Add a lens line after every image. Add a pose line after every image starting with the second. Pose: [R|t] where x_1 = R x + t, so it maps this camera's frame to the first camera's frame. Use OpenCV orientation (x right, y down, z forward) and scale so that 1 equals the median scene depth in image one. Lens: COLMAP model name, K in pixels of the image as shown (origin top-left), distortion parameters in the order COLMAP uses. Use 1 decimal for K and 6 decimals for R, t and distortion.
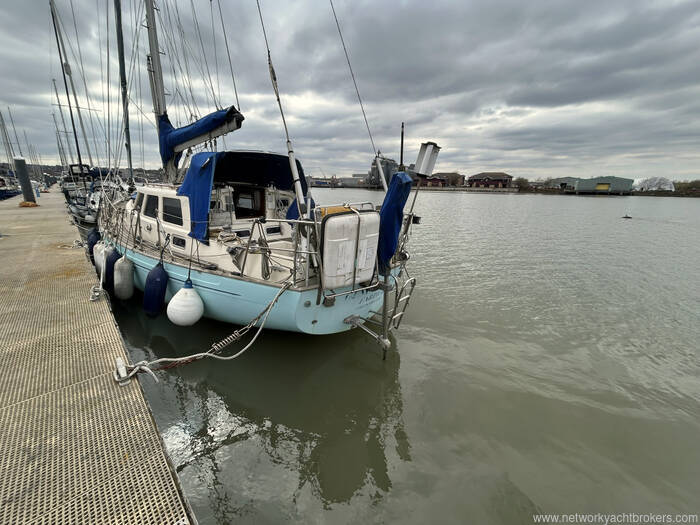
lens RADIAL K [[281.4, 0, 352.0], [0, 281.4, 263.3], [0, 0, 1]] dist [-0.000113, 0.000044]
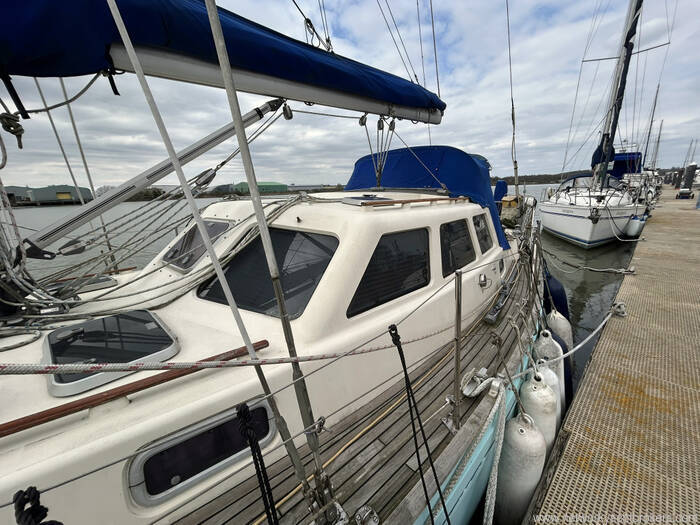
lens RADIAL K [[281.4, 0, 349.8], [0, 281.4, 261.4], [0, 0, 1]] dist [-0.000113, 0.000044]
pose [[0.008547, -0.265149, 0.964170, -1.296809], [0.298151, 0.921024, 0.250641, -0.379379], [-0.954480, 0.285326, 0.086926, 1.259558]]
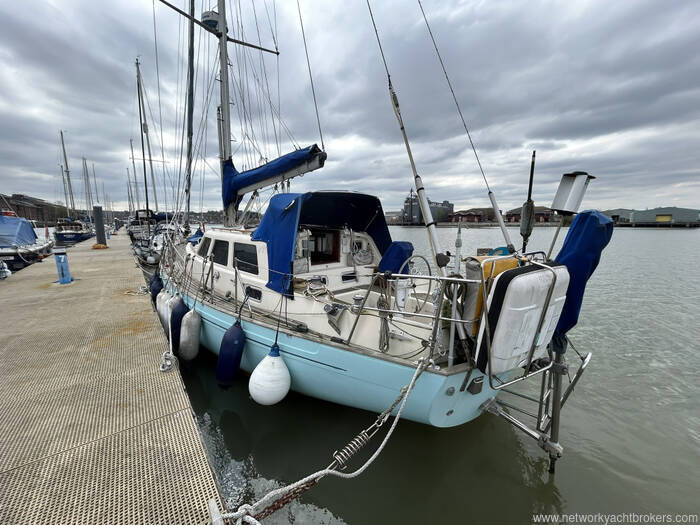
lens RADIAL K [[281.4, 0, 347.5], [0, 281.4, 262.9], [0, 0, 1]] dist [-0.000113, 0.000044]
pose [[0.995115, -0.007943, -0.098403, -0.226718], [-0.004649, 0.991882, -0.127080, -0.057133], [0.098614, 0.126917, 0.986999, 0.147908]]
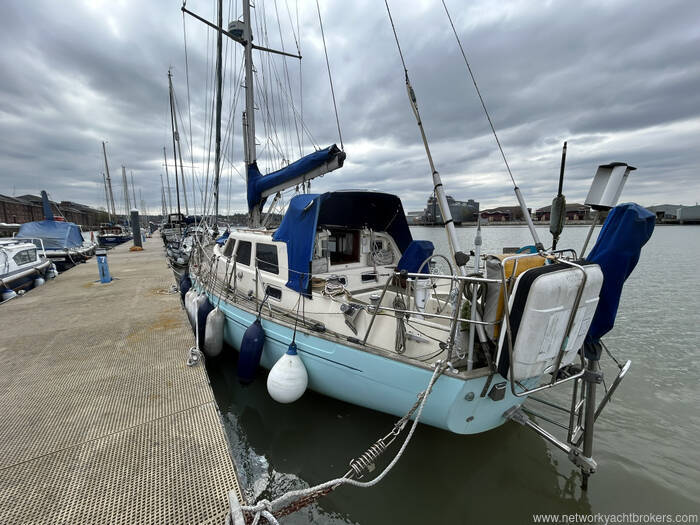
lens RADIAL K [[281.4, 0, 347.3], [0, 281.4, 263.3], [0, 0, 1]] dist [-0.000113, 0.000044]
pose [[0.982703, -0.008819, -0.184980, -0.210729], [-0.015396, 0.991517, -0.129063, -0.054290], [0.184549, 0.129679, 0.974231, 0.156031]]
